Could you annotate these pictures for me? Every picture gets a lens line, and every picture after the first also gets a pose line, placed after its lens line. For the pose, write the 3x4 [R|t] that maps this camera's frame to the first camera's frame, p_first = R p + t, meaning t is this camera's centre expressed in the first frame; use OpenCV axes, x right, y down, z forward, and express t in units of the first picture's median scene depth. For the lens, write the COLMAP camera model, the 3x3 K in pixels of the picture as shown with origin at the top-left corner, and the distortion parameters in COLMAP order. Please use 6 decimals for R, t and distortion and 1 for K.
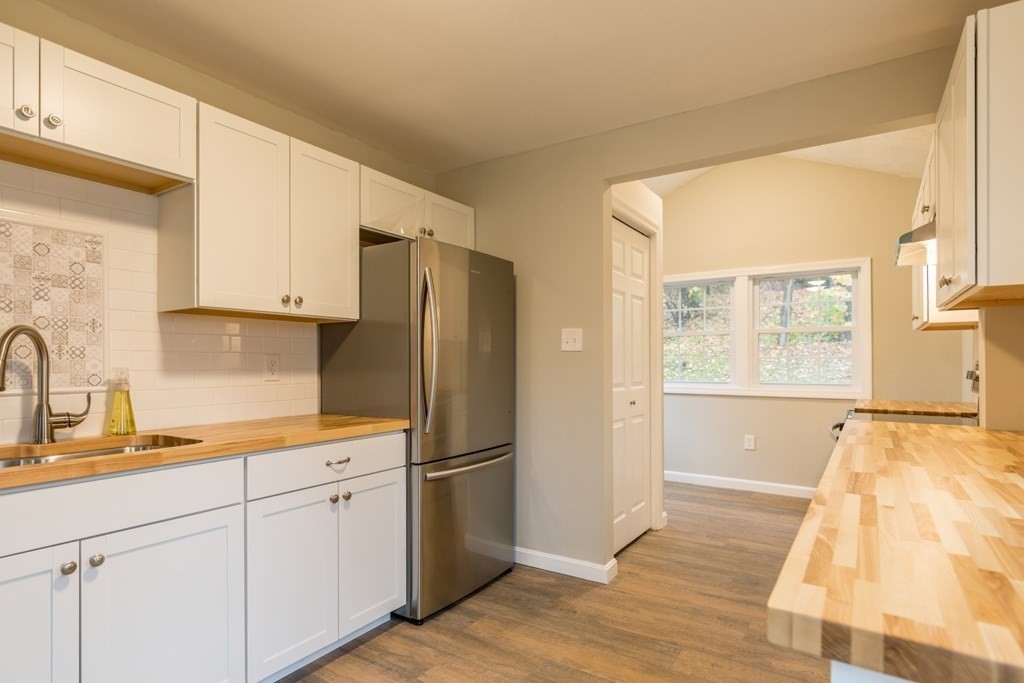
lens RADIAL K [[537.6, 0, 512.0], [0, 537.6, 364.7], [0, 0, 1]] dist [-0.002507, -0.000669]
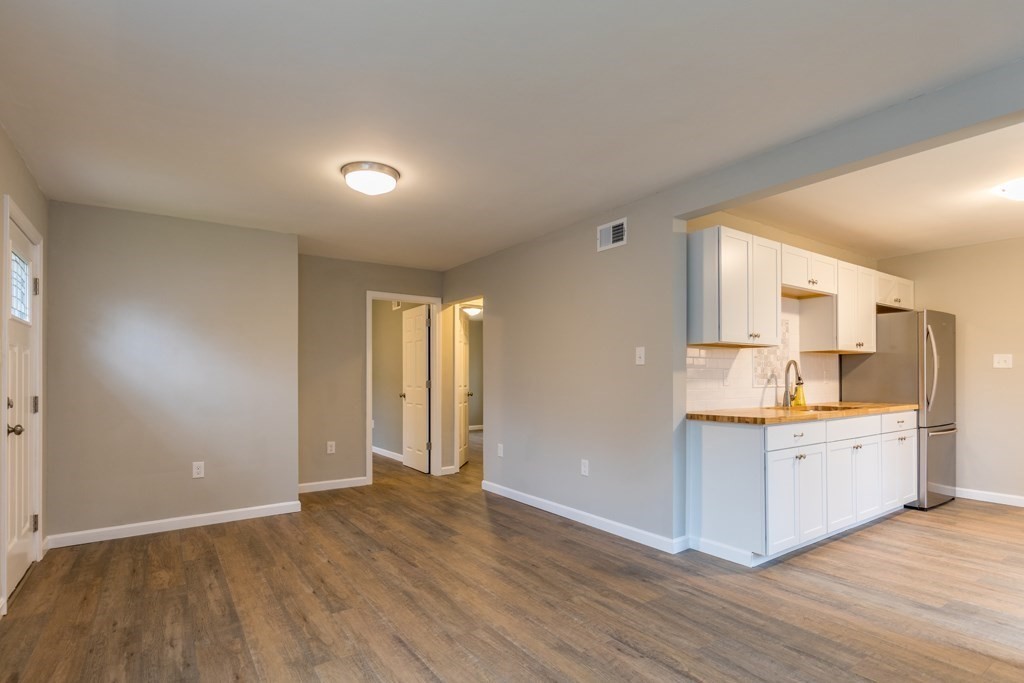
lens RADIAL K [[547.6, 0, 512.9], [0, 547.6, 372.5], [0, 0, 1]] dist [0.001666, 0.000754]
pose [[0.938372, 0.000175, -0.345626, -0.816430], [-0.002525, 0.999977, -0.006350, 0.003403], [0.345617, 0.006831, 0.938351, -1.259869]]
